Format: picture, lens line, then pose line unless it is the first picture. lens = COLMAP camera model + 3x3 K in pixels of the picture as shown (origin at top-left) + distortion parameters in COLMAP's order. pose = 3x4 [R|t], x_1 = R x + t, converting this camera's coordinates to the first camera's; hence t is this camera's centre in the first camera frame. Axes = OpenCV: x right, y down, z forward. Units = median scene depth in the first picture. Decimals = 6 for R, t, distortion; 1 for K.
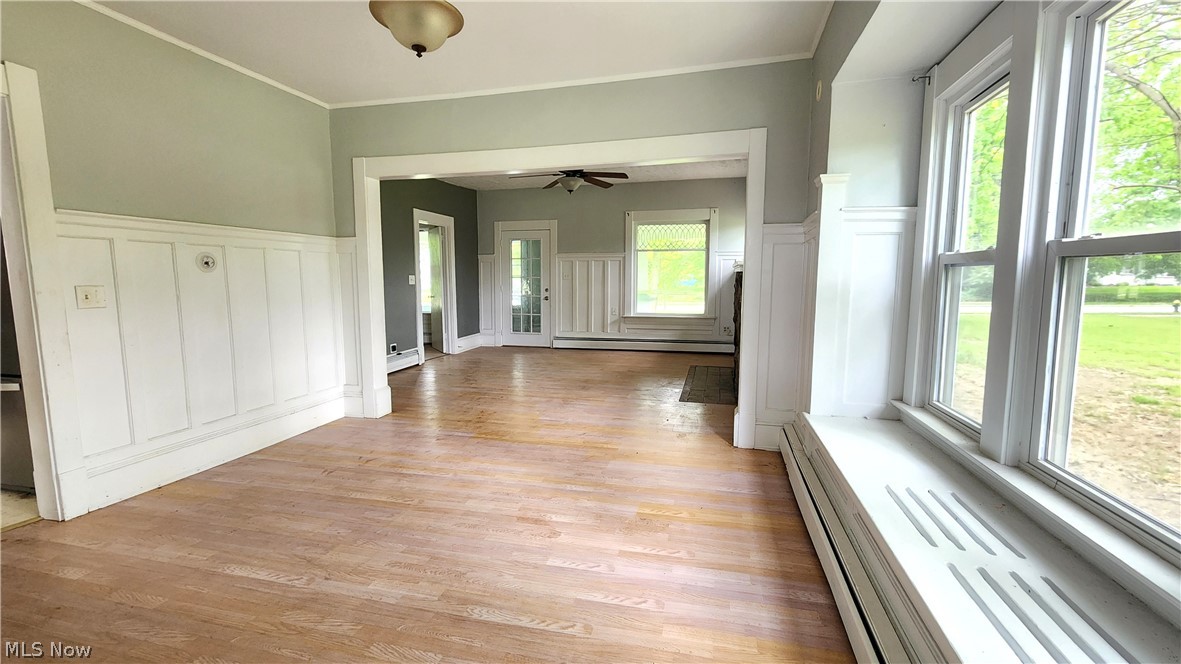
lens RADIAL K [[483.5, 0, 596.5], [0, 483.5, 339.0], [0, 0, 1]] dist [-0.000817, -0.000164]
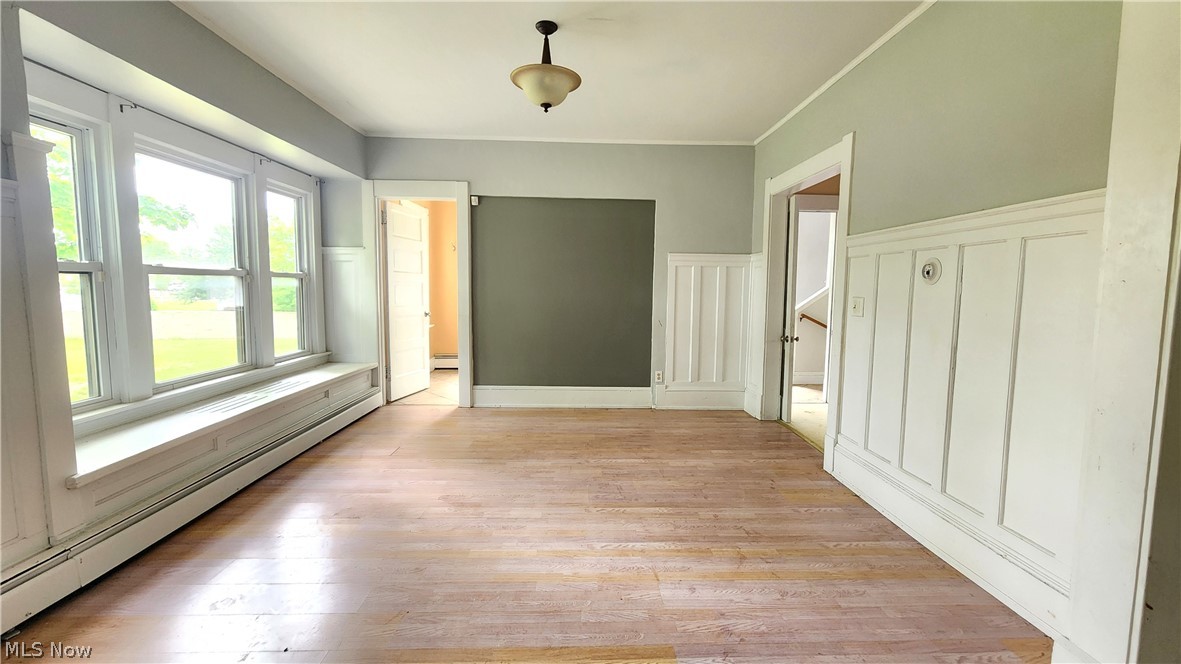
lens RADIAL K [[483.5, 0, 589.9], [0, 483.5, 323.5], [0, 0, 1]] dist [-0.000817, -0.000164]
pose [[-0.963030, 0.012419, -0.269109, -0.104690], [-0.043106, 0.978963, 0.199434, -0.246339], [0.265924, 0.203661, -0.942235, 1.894162]]
